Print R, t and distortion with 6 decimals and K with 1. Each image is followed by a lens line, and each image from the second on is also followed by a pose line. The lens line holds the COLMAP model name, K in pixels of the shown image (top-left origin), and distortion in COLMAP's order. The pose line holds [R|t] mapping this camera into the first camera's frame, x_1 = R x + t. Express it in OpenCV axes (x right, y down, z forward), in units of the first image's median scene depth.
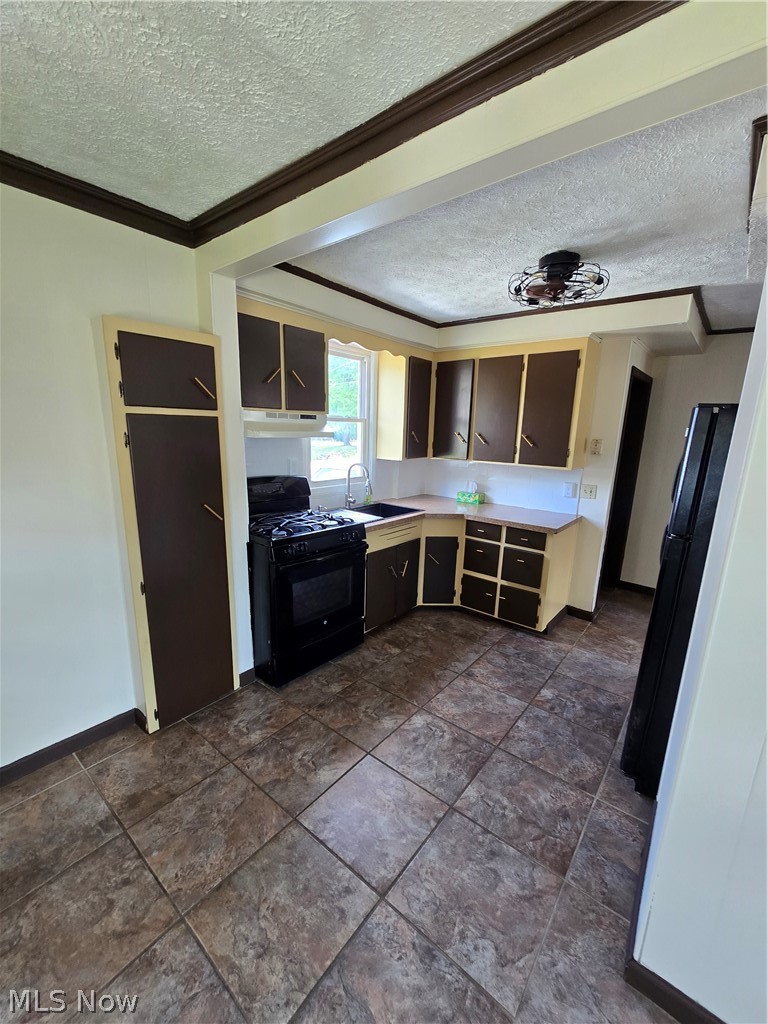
lens RADIAL K [[416.6, 0, 386.0], [0, 416.6, 525.9], [0, 0, 1]] dist [-0.008413, 0.002879]
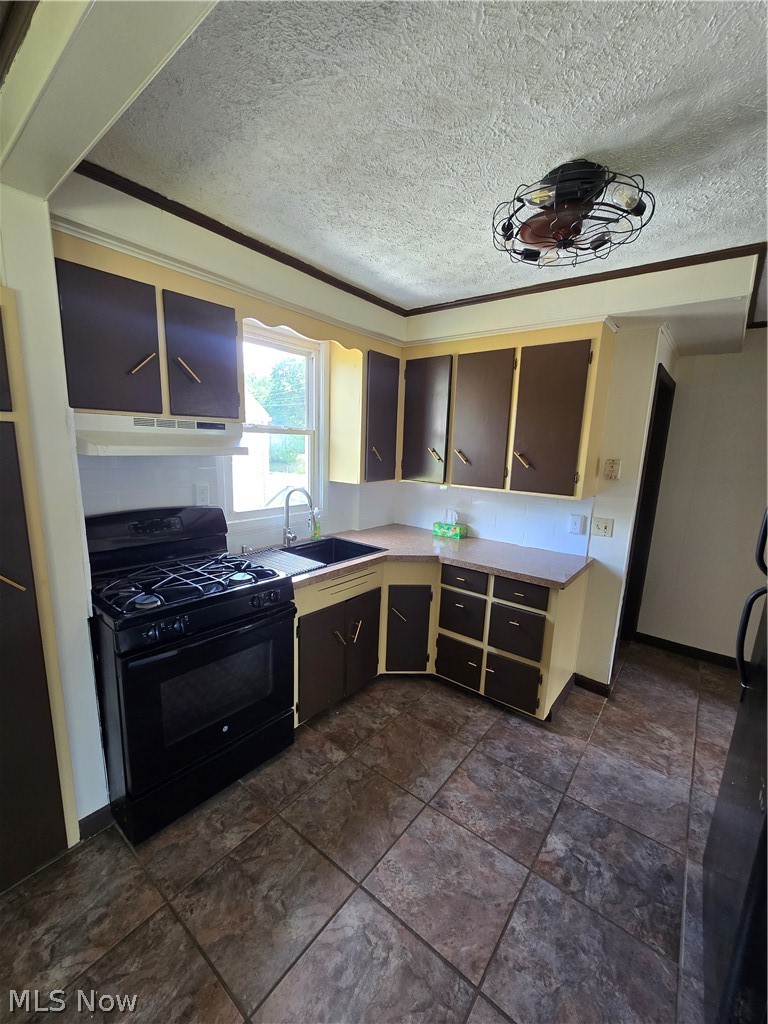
lens RADIAL K [[416.6, 0, 383.8], [0, 416.6, 520.7], [0, 0, 1]] dist [-0.008413, 0.002879]
pose [[0.999895, 0.004900, 0.013656, 0.098564], [-0.004311, 0.999073, -0.042826, -0.075832], [-0.013853, 0.042763, 0.998989, 0.313348]]
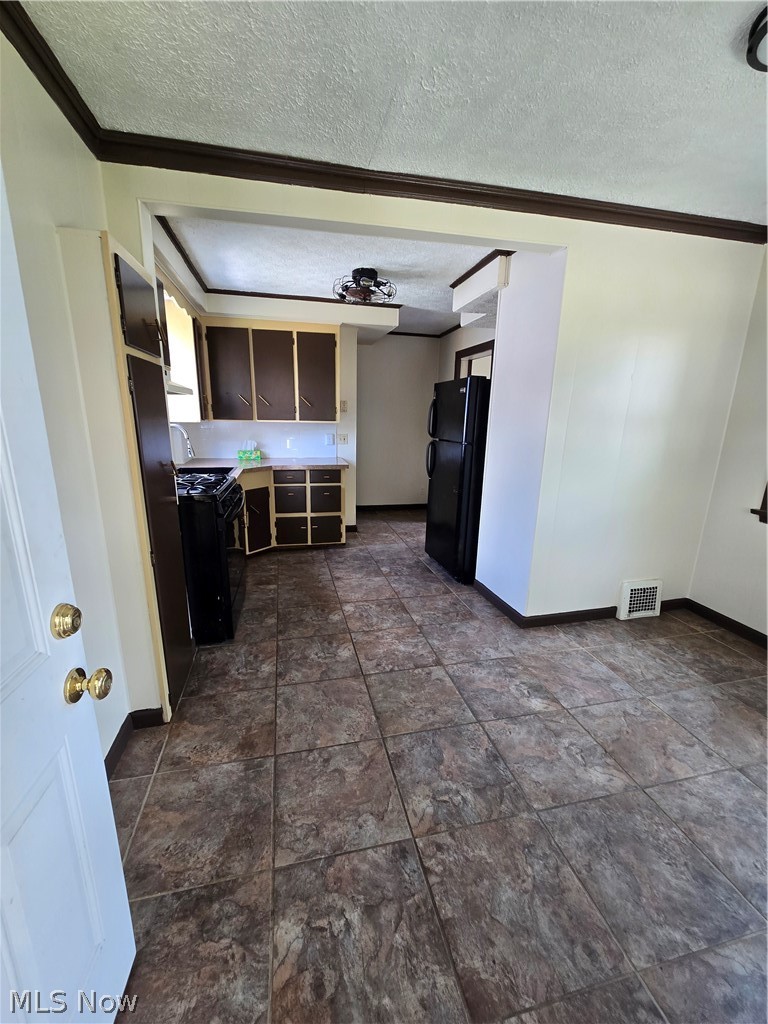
lens RADIAL K [[416.6, 0, 376.2], [0, 416.6, 523.3], [0, 0, 1]] dist [-0.008413, 0.002879]
pose [[0.620082, -0.216268, 0.754140, -0.698703], [0.178428, 0.974940, 0.132877, 0.033904], [-0.763978, 0.052166, 0.643130, 0.047280]]
